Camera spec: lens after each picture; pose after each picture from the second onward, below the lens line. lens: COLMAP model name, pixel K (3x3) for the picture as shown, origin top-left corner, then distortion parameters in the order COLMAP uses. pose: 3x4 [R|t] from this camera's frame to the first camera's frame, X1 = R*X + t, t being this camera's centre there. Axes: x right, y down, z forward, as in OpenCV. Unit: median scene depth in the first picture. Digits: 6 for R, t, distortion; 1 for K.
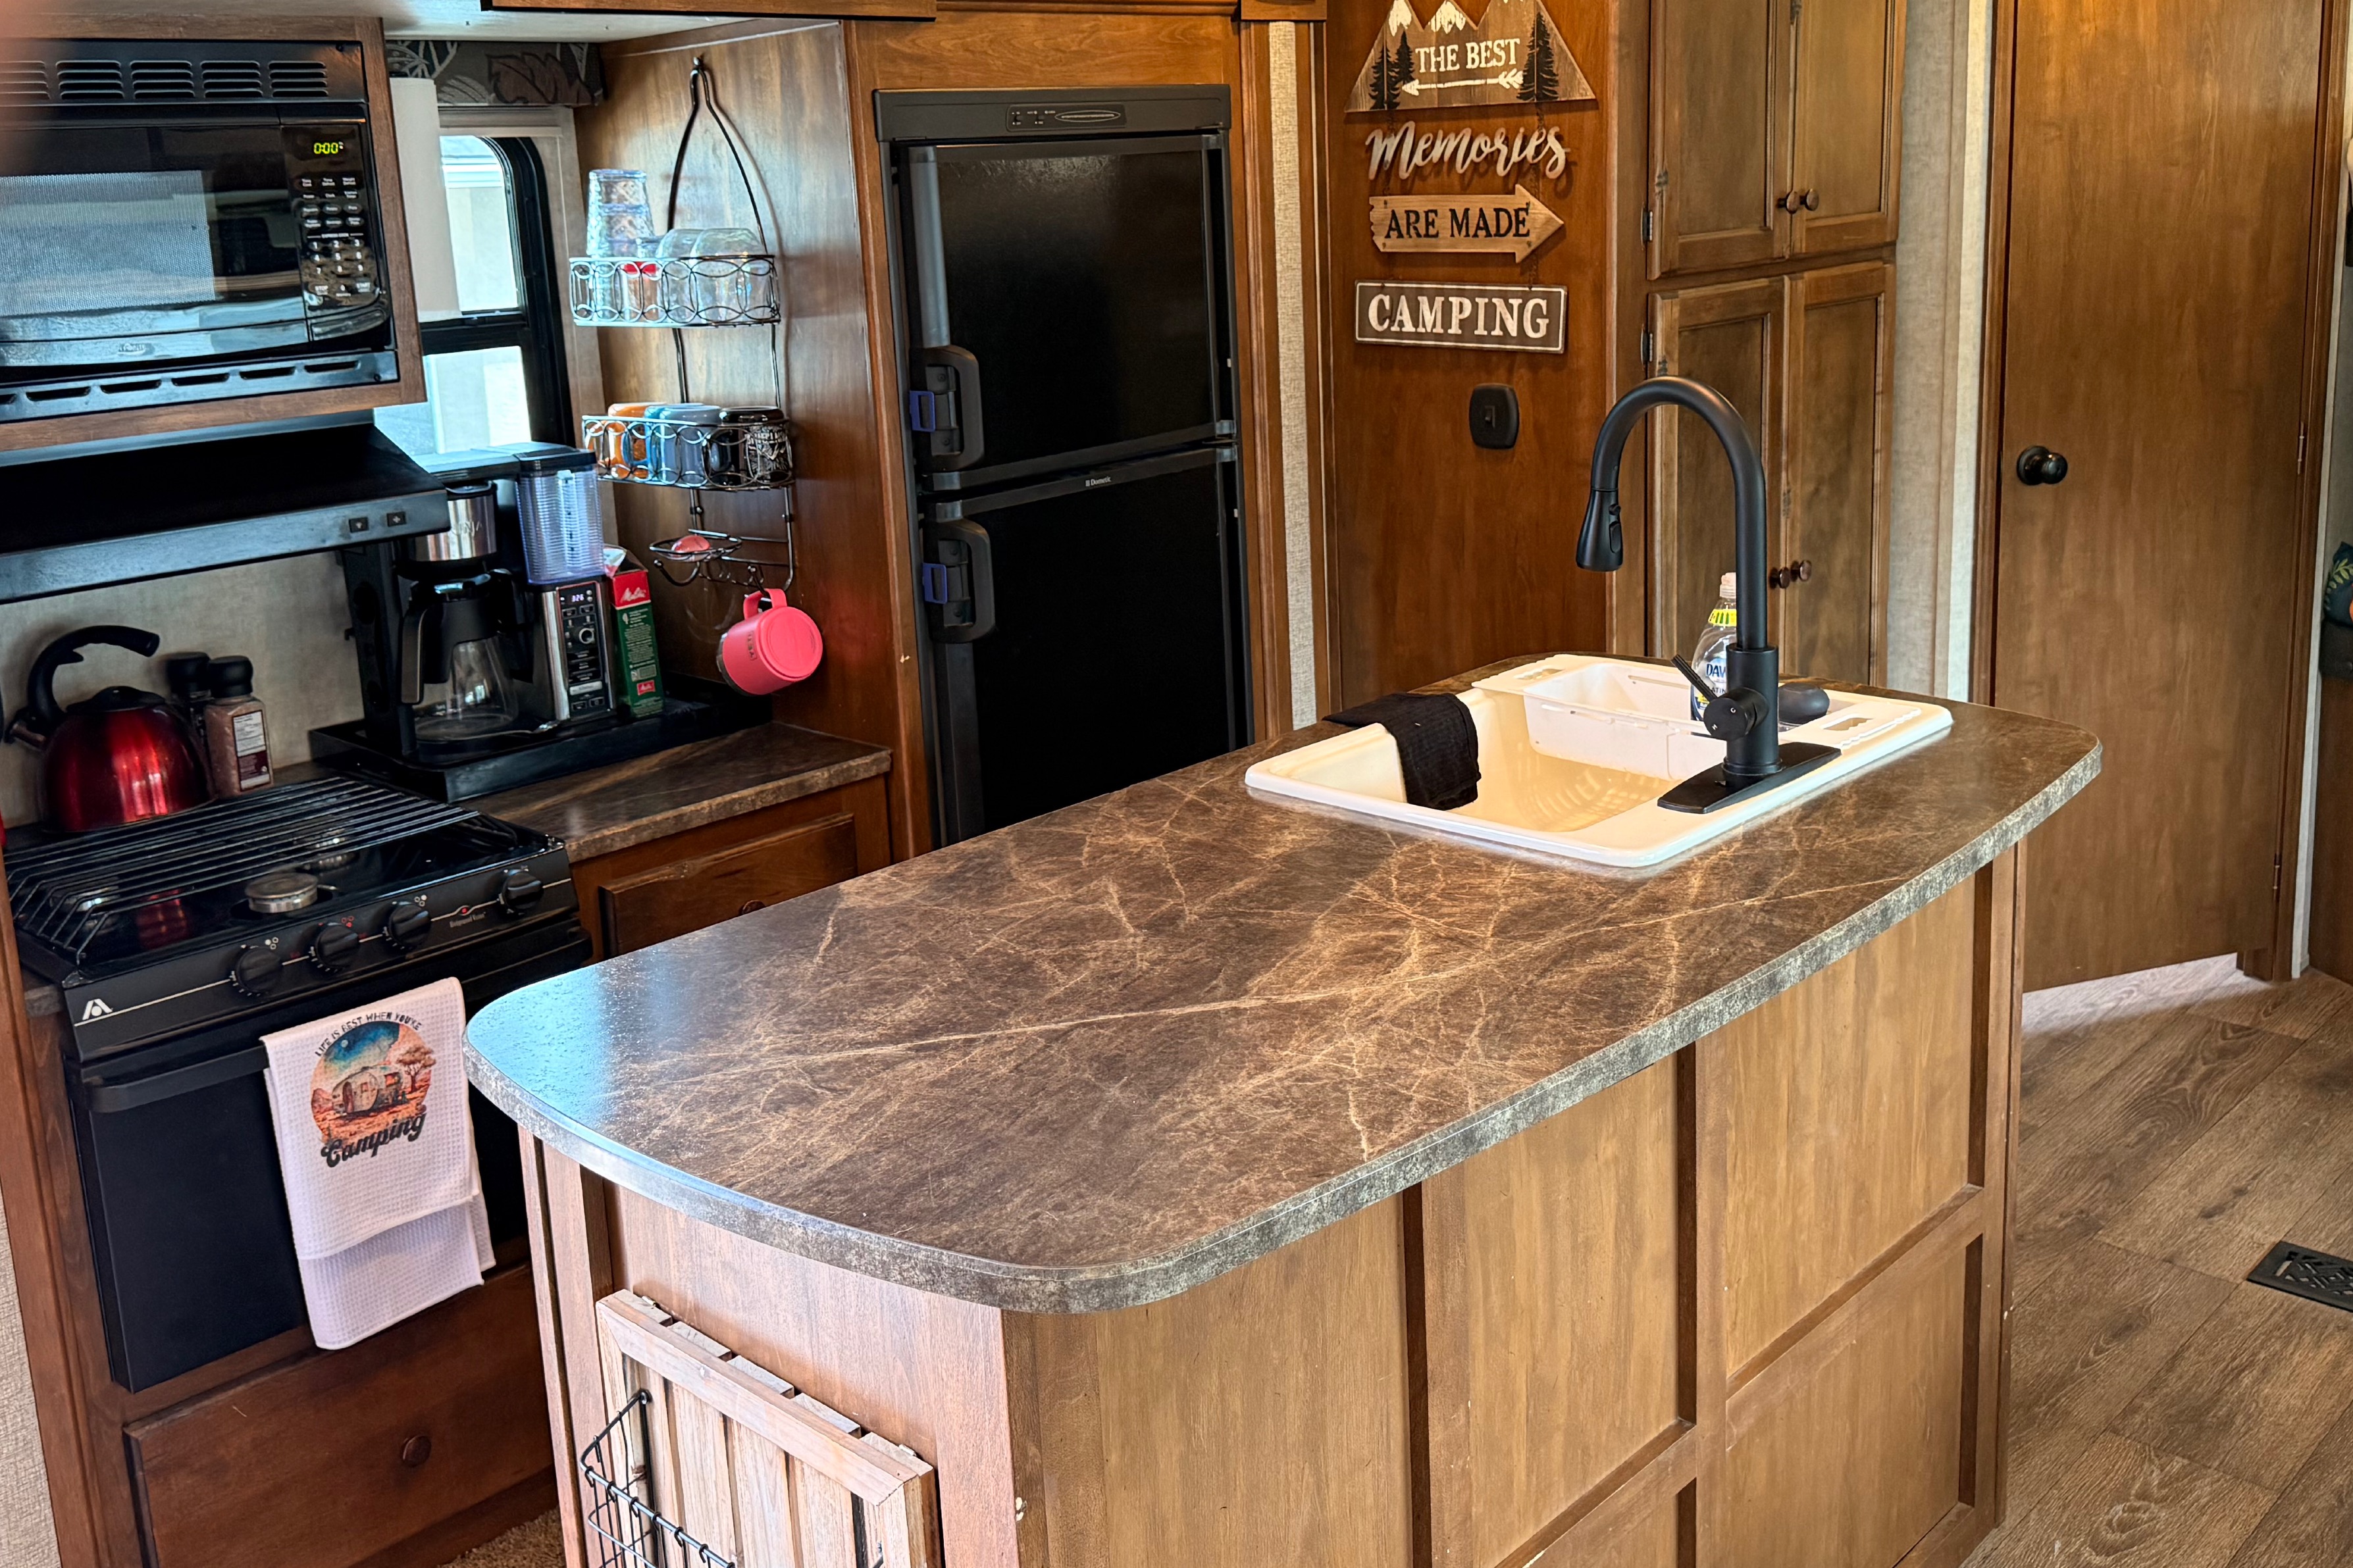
lens RADIAL K [[2164.6, 0, 1159.8], [0, 2164.6, 613.9], [0, 0, 1]] dist [0.127859, -0.247914]
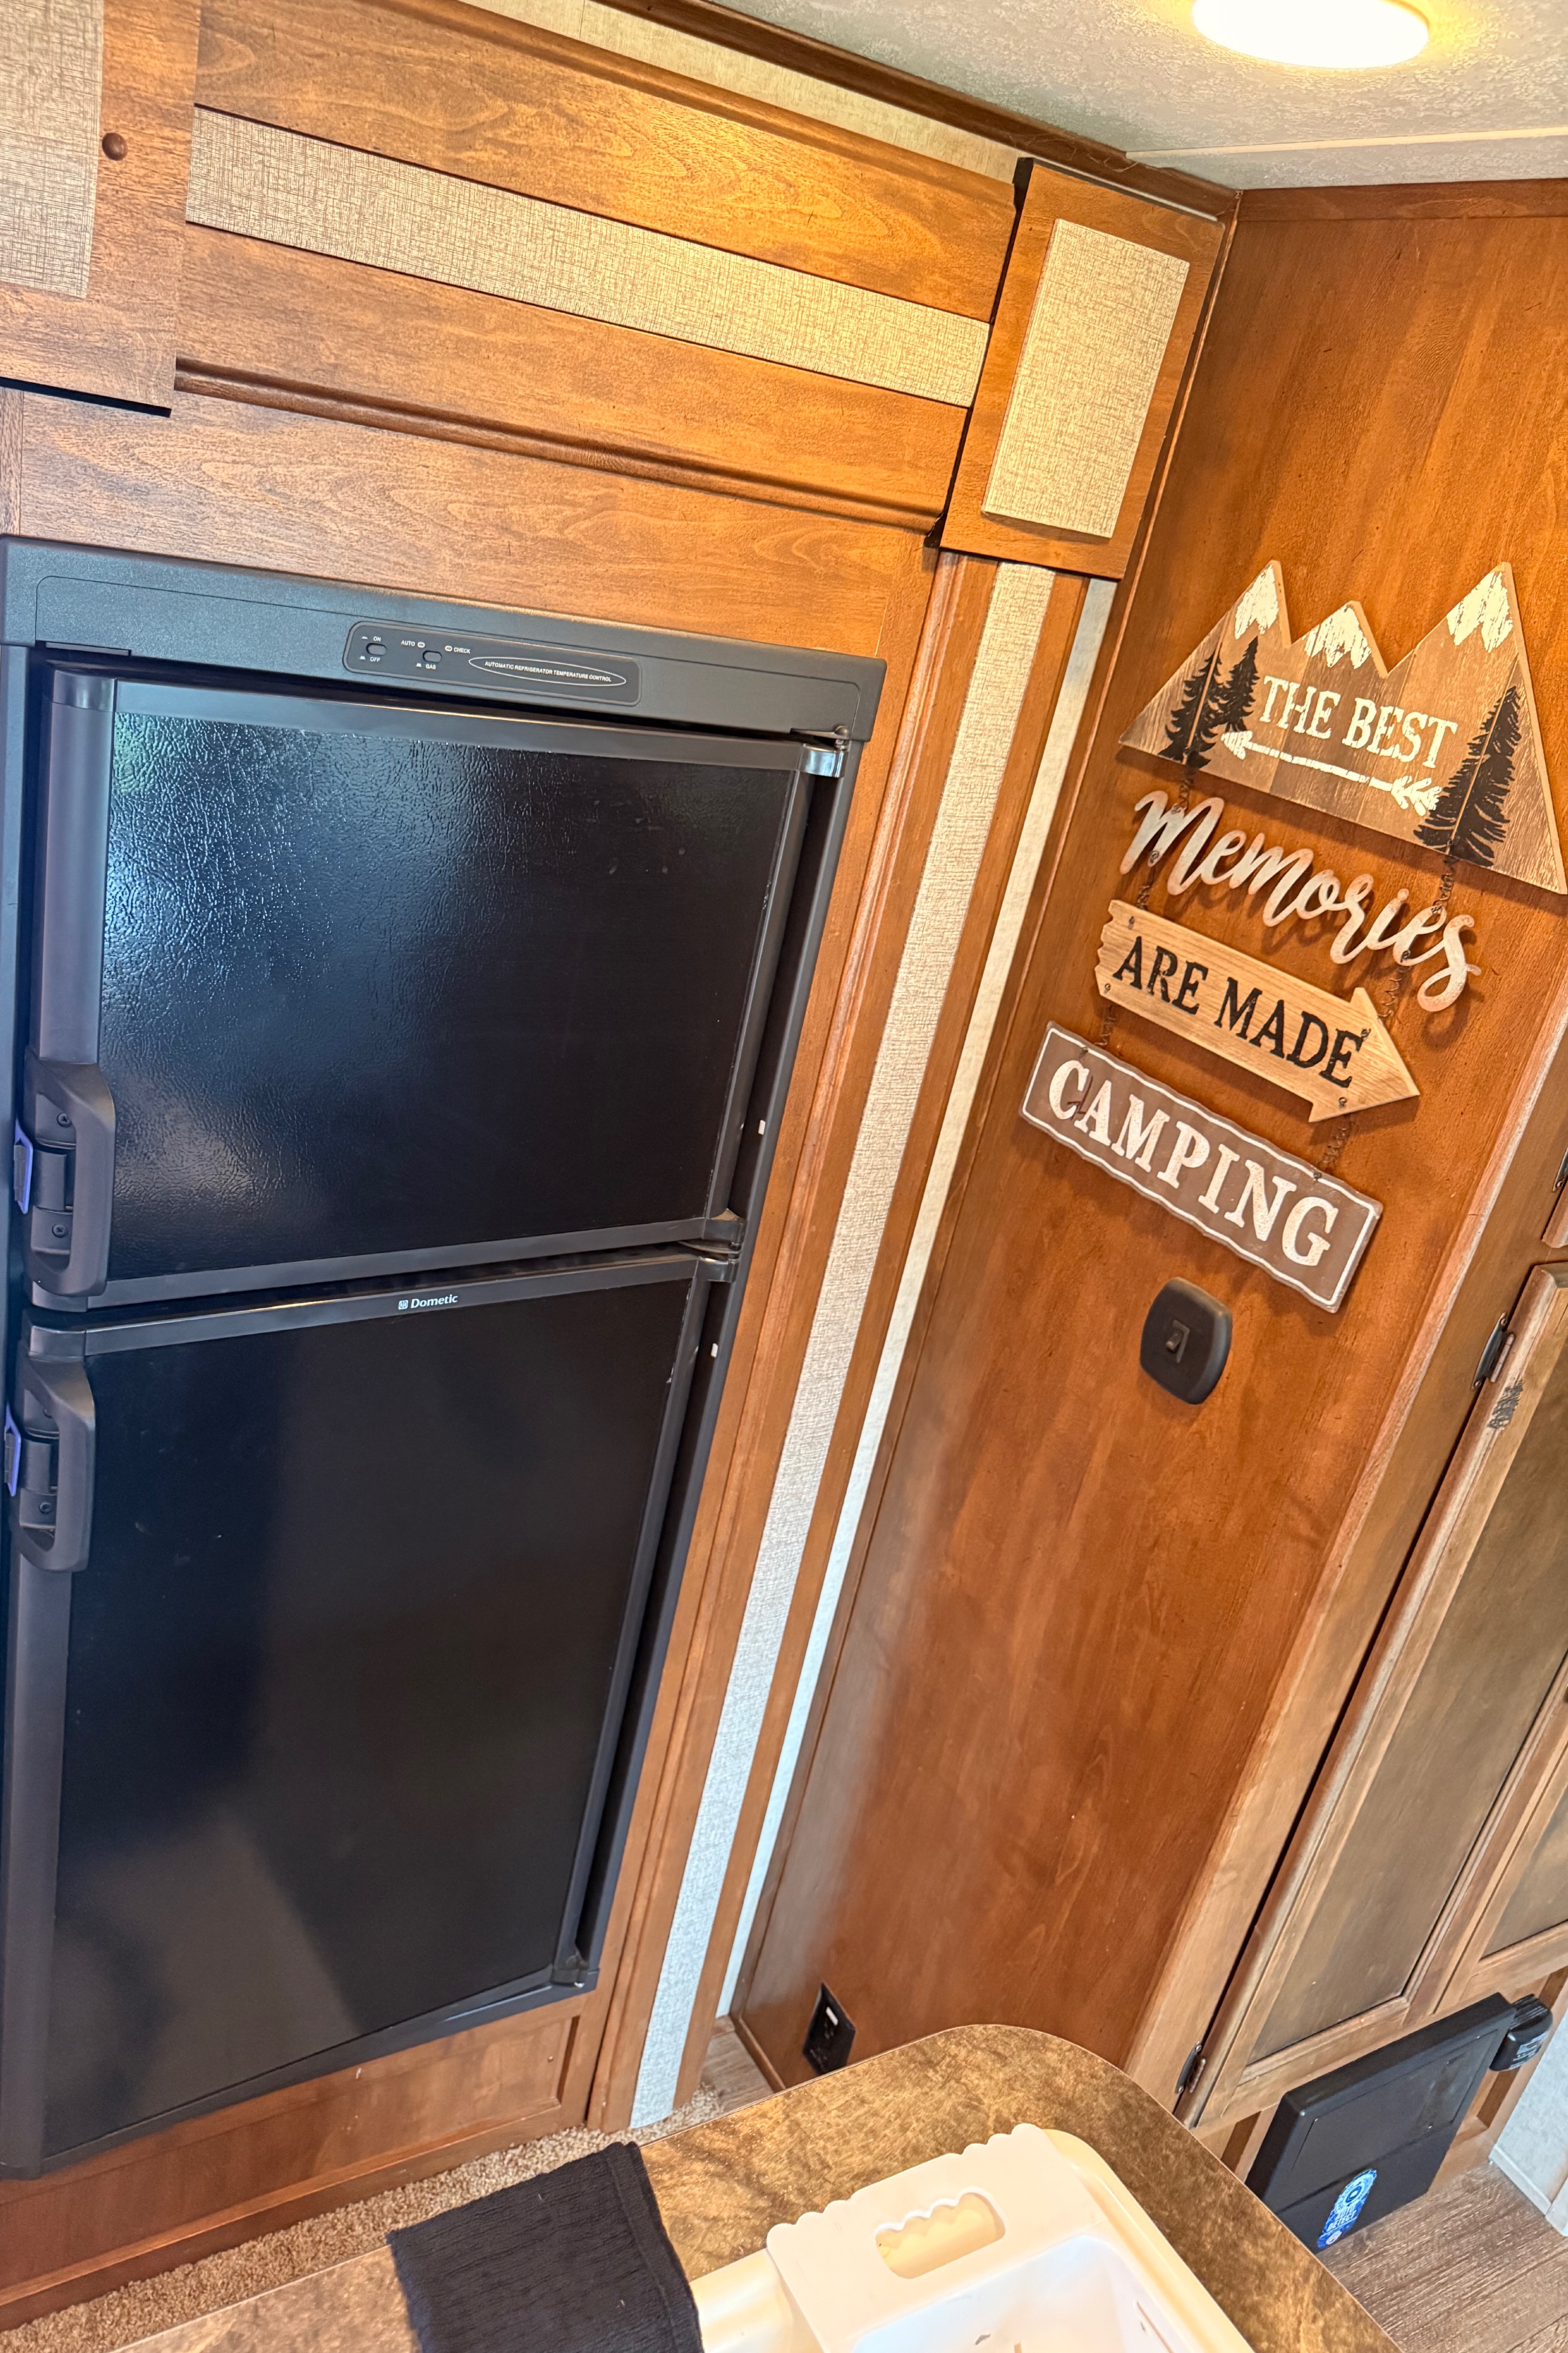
lens RADIAL K [[1664.7, 0, 688.2], [0, 1664.7, 1175.0], [0, 0, 1]] dist [0.133697, -0.299243]
pose [[0.933254, 0.313018, -0.176227, 0.118937], [-0.278177, 0.940158, 0.196775, -0.229132], [0.227275, -0.134619, 0.964481, 0.679327]]
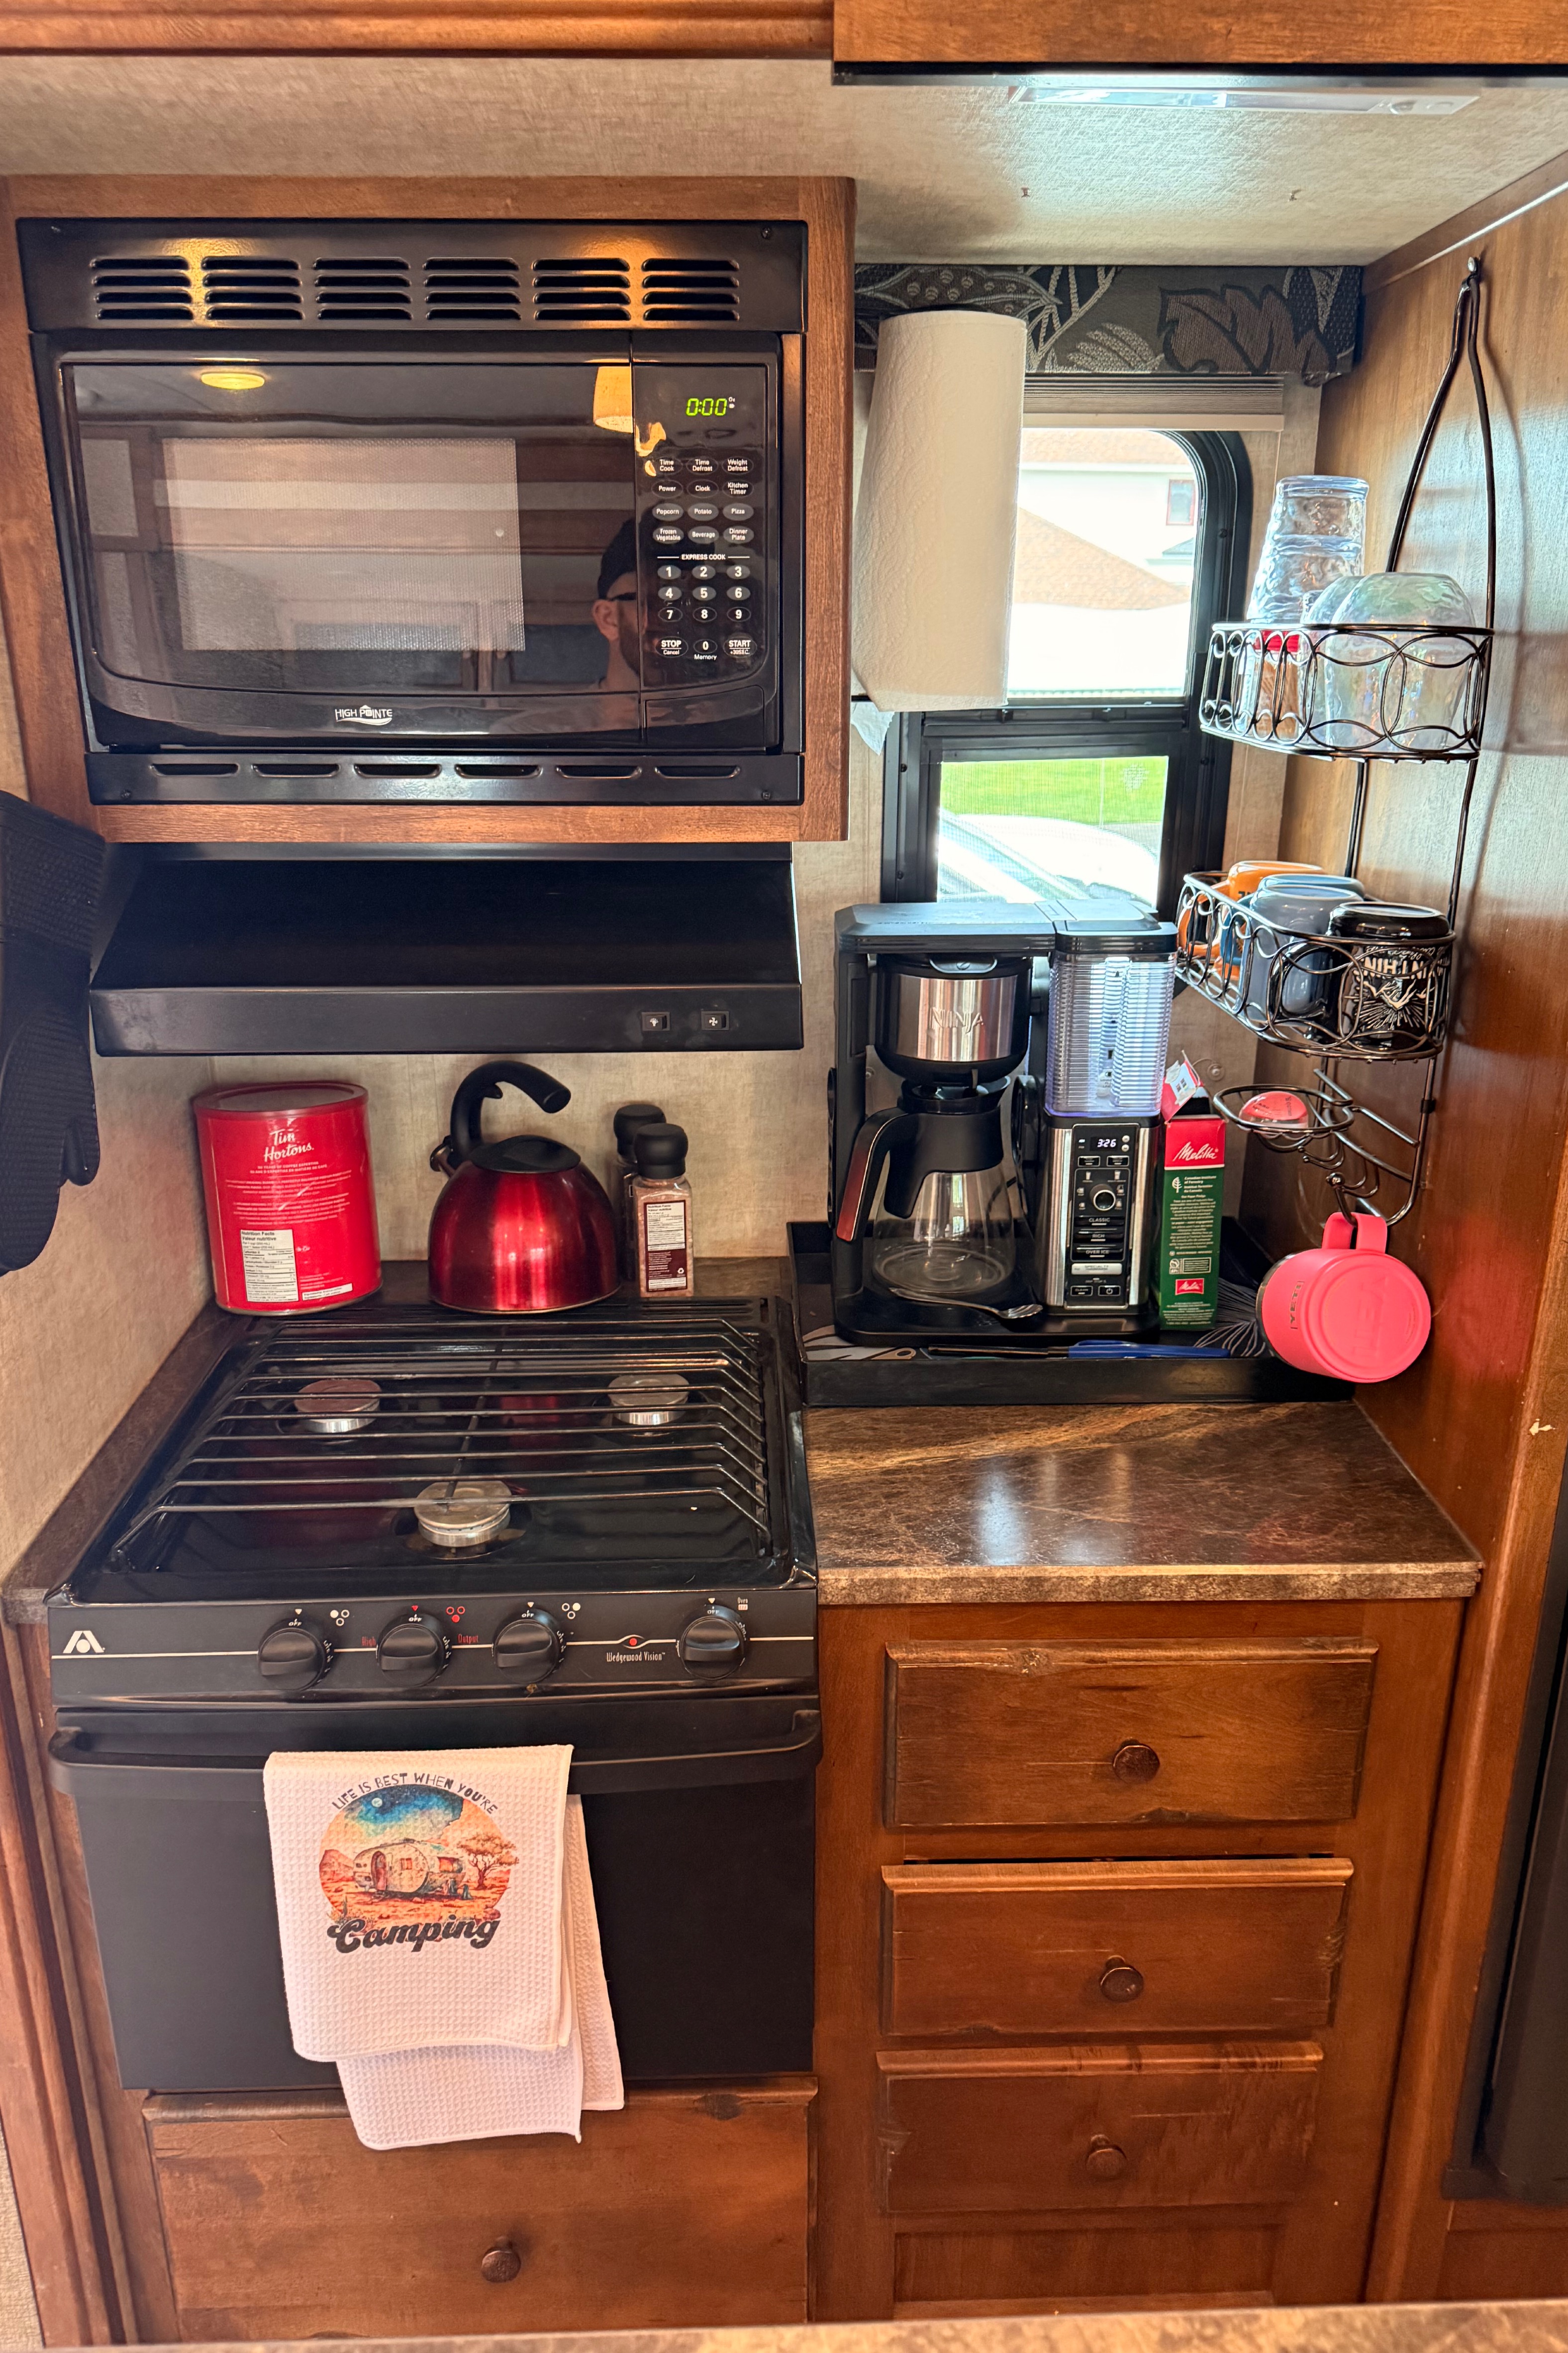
lens RADIAL K [[1645.7, 0, 773.3], [0, 1645.7, 1183.6], [0, 0, 1]] dist [0.083657, -0.128503]
pose [[0.720914, 0.267065, -0.639500, -0.008850], [-0.169591, 0.962694, 0.210853, -0.097805], [0.671954, -0.043554, 0.739311, 0.619092]]
